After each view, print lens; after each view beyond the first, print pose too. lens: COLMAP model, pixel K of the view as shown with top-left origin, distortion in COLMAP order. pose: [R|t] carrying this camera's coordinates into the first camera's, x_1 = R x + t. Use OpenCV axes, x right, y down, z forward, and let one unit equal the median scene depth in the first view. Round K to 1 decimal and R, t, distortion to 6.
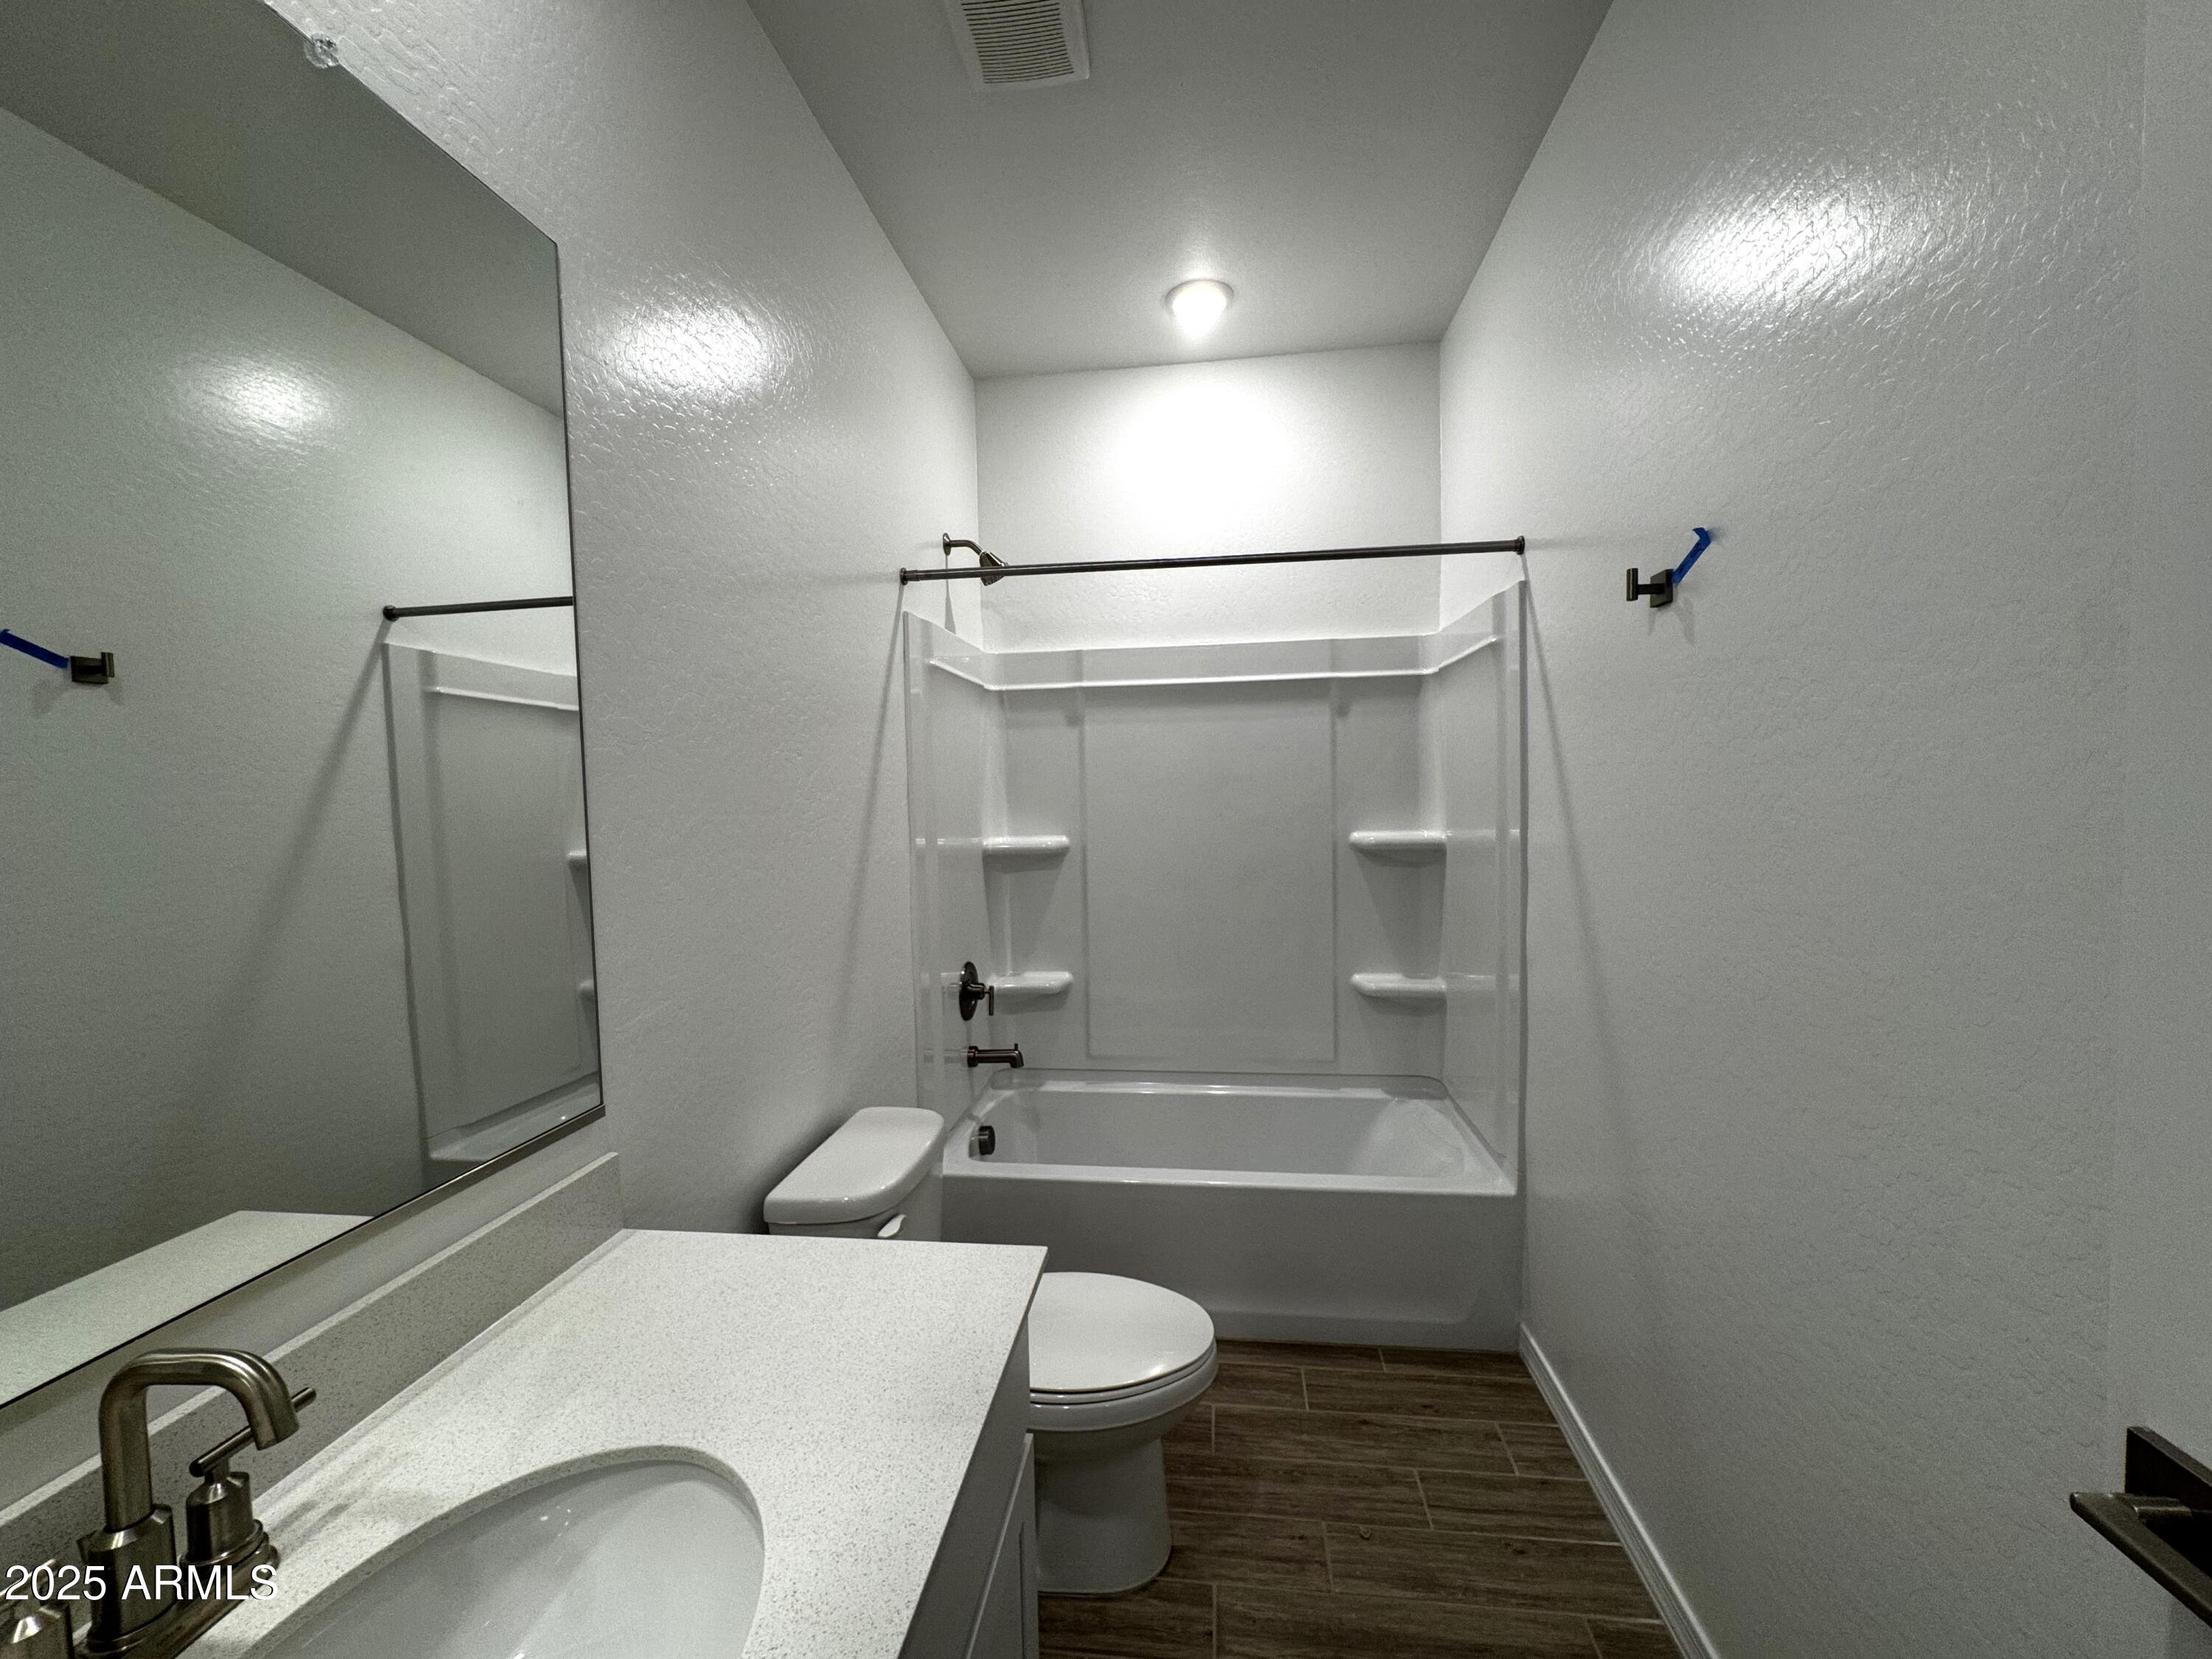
lens RADIAL K [[883.4, 0, 1112.0], [0, 883.4, 836.3], [0, 0, 1]] dist [-0.001108, 0.000002]
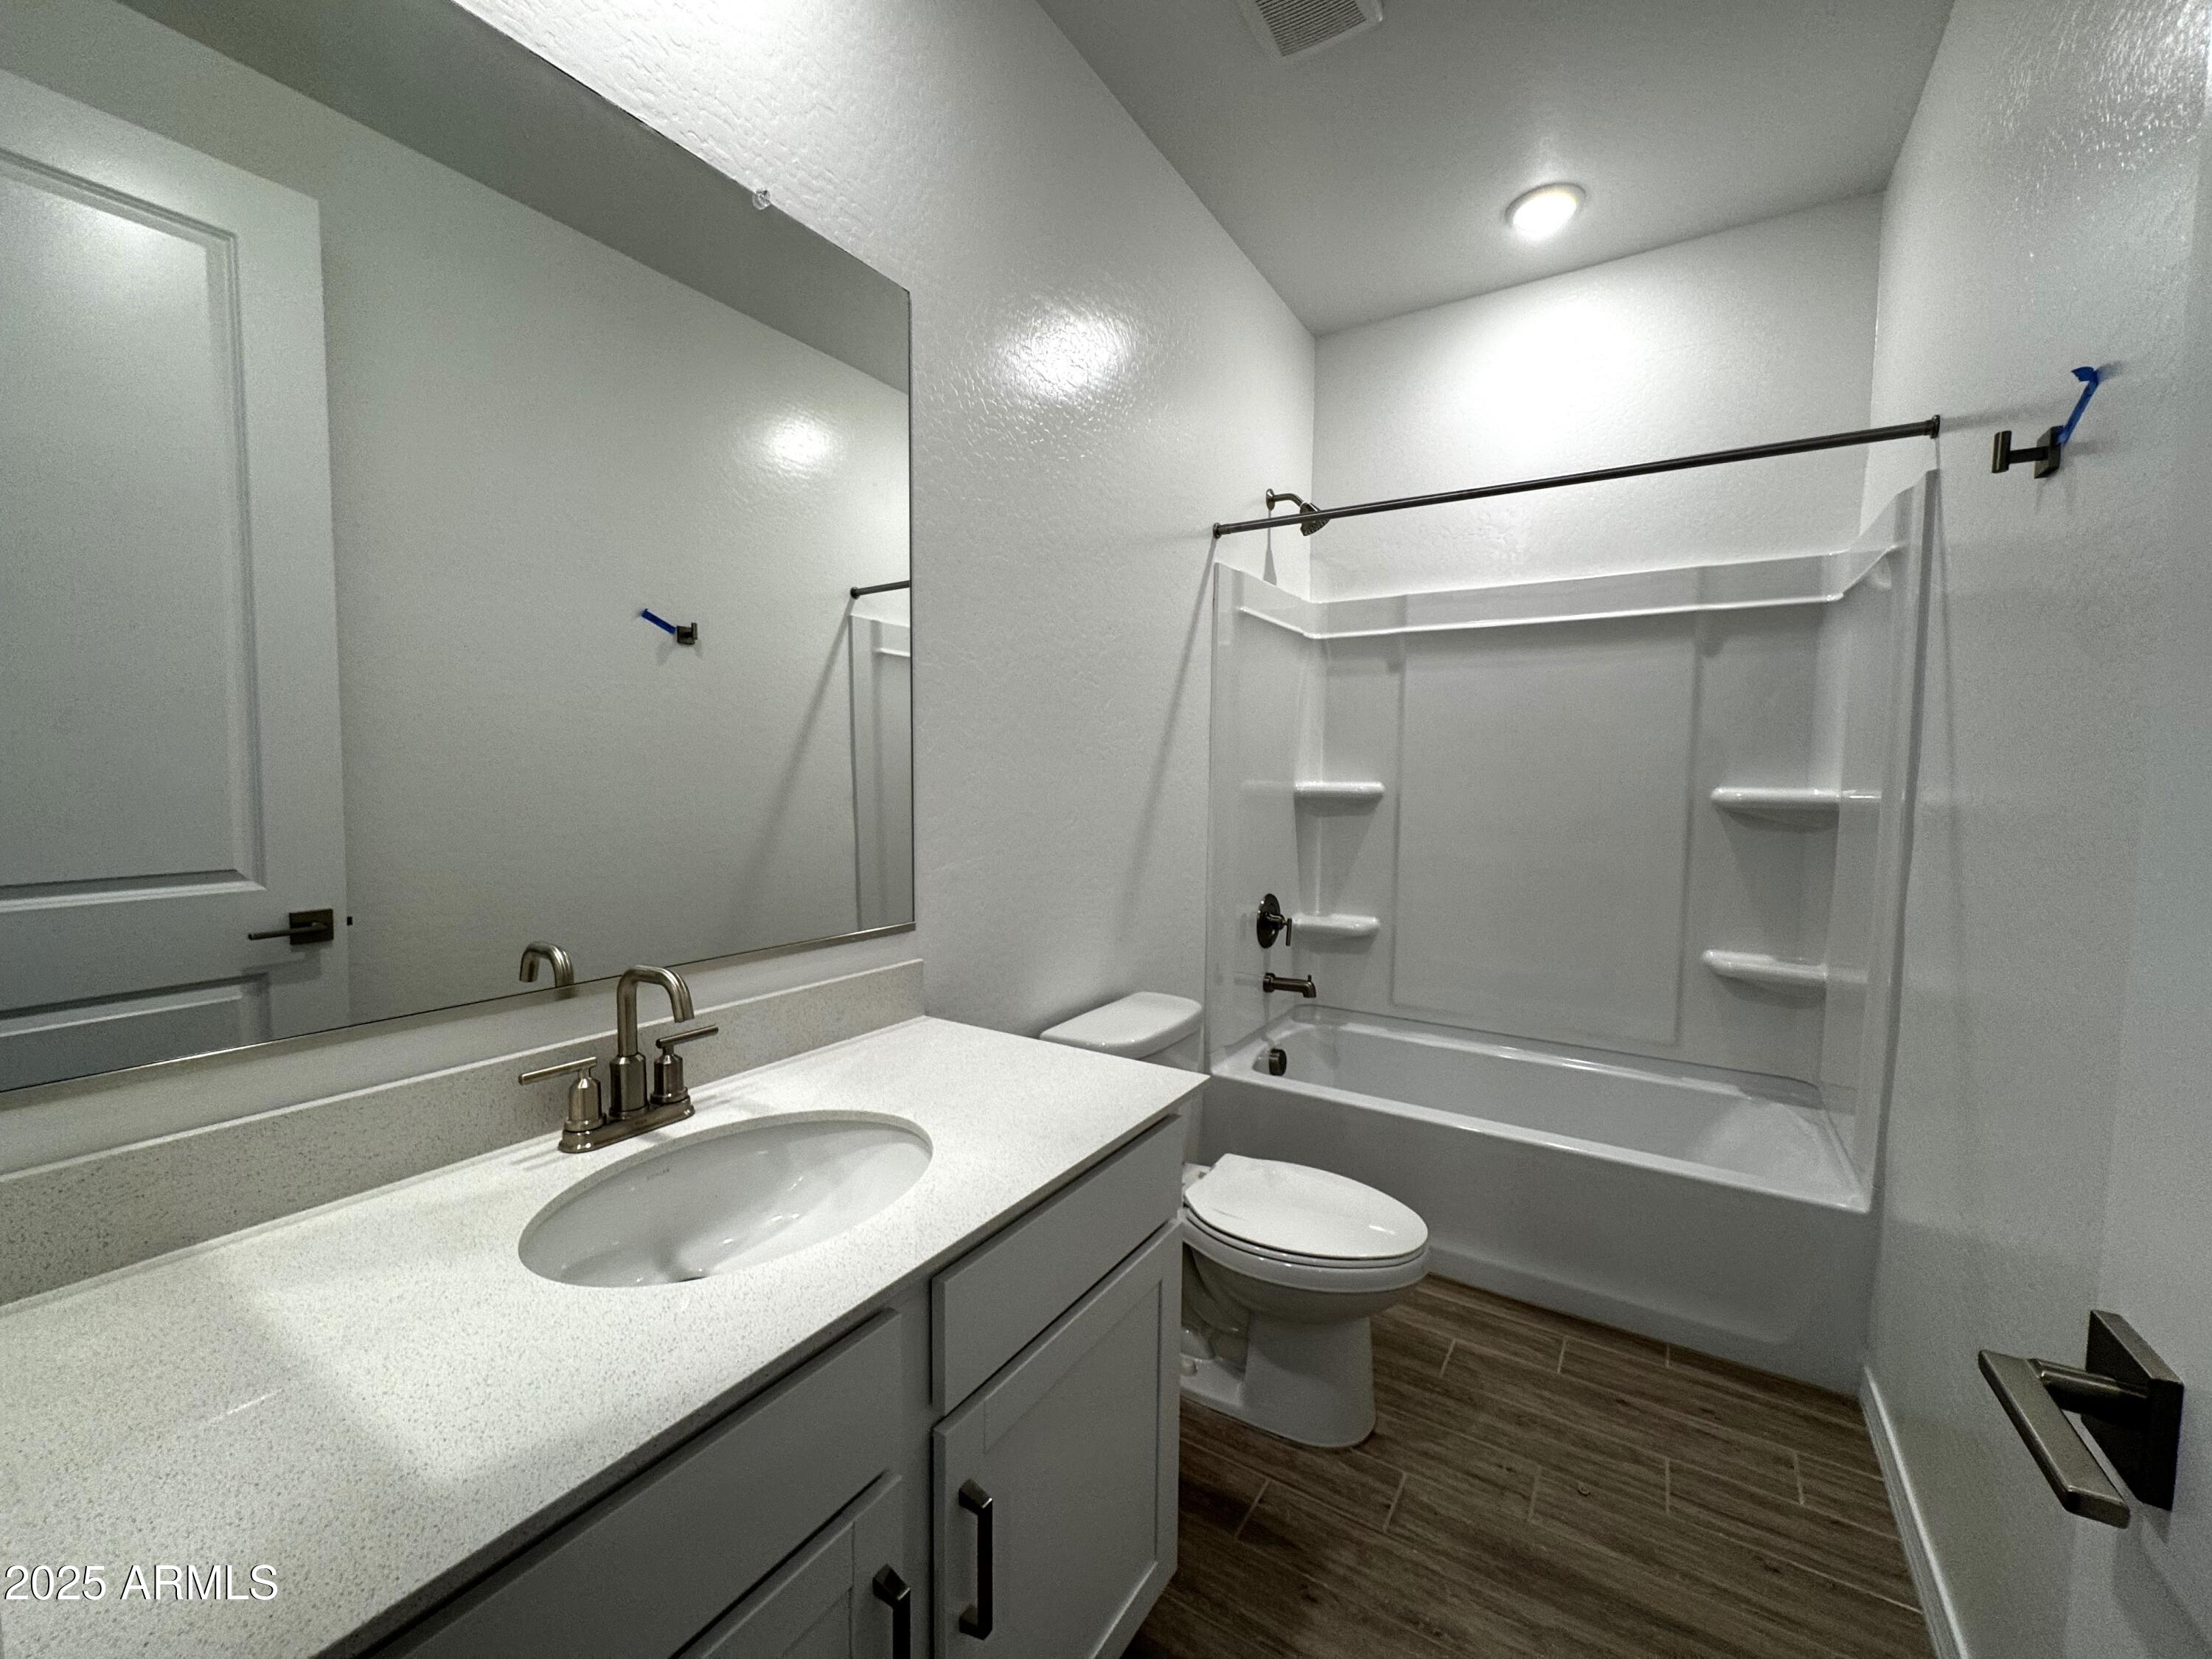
lens RADIAL K [[878.6, 0, 1106.0], [0, 878.6, 829.5], [0, 0, 1]] dist [-0.001930, -0.000585]
pose [[0.904398, 0.059503, -0.422521, 0.122117], [-0.049449, 0.998173, 0.034727, 0.045495], [0.423816, -0.010514, 0.905687, -0.051840]]
